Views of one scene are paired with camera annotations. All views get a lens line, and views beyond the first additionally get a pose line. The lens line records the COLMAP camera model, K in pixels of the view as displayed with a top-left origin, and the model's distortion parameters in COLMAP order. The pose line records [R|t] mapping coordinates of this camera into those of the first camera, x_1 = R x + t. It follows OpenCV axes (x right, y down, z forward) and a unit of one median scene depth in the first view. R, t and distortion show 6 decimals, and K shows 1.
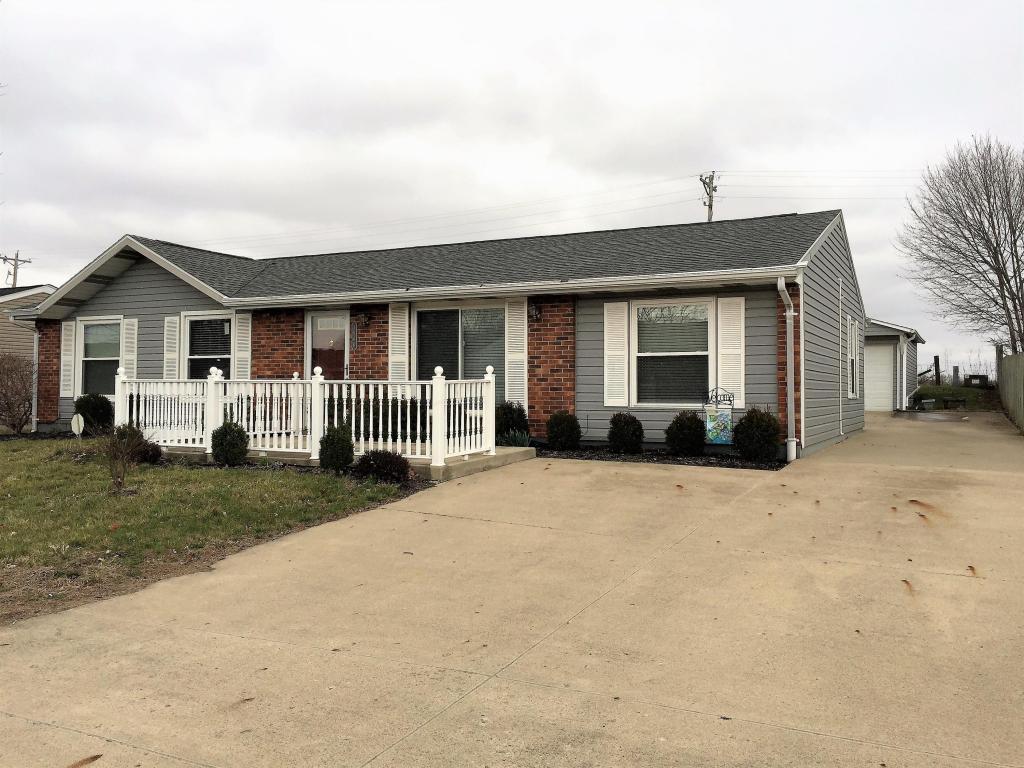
lens RADIAL K [[875.8, 0, 515.5], [0, 875.8, 377.0], [0, 0, 1]] dist [0.078843, -0.103884]
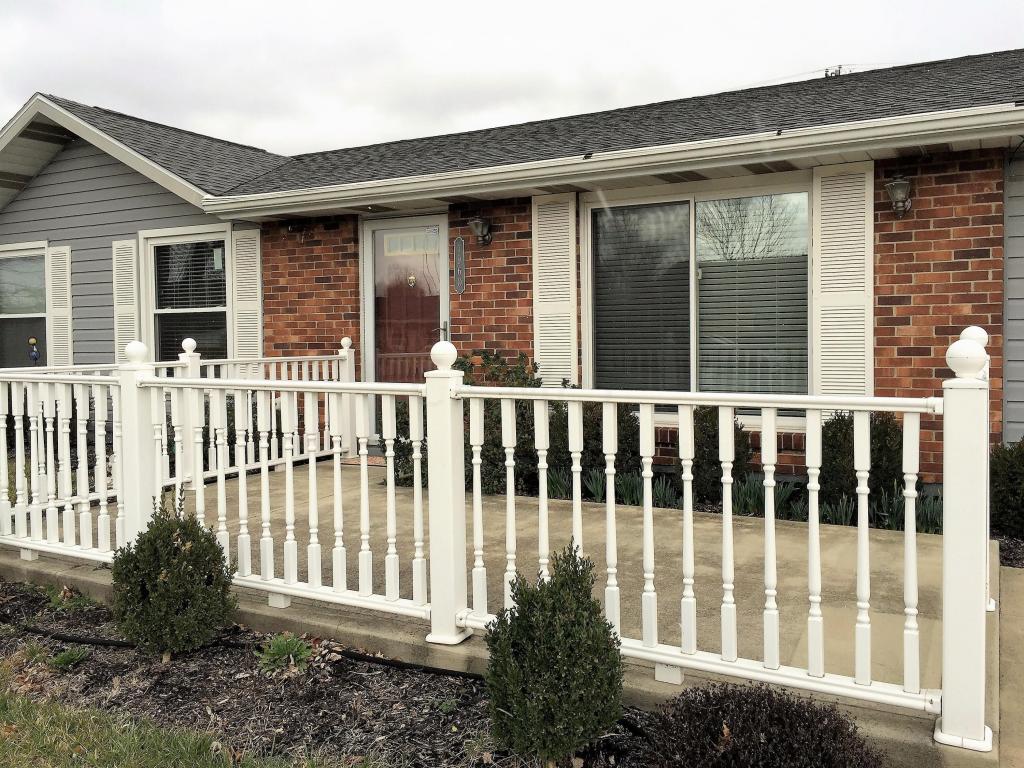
lens RADIAL K [[875.8, 0, 511.3], [0, 875.8, 380.2], [0, 0, 1]] dist [0.078843, -0.103884]
pose [[0.999163, -0.014108, -0.038396, -0.131160], [0.016600, 0.997722, 0.065382, -0.012803], [0.037386, -0.065964, 0.997121, 0.479028]]
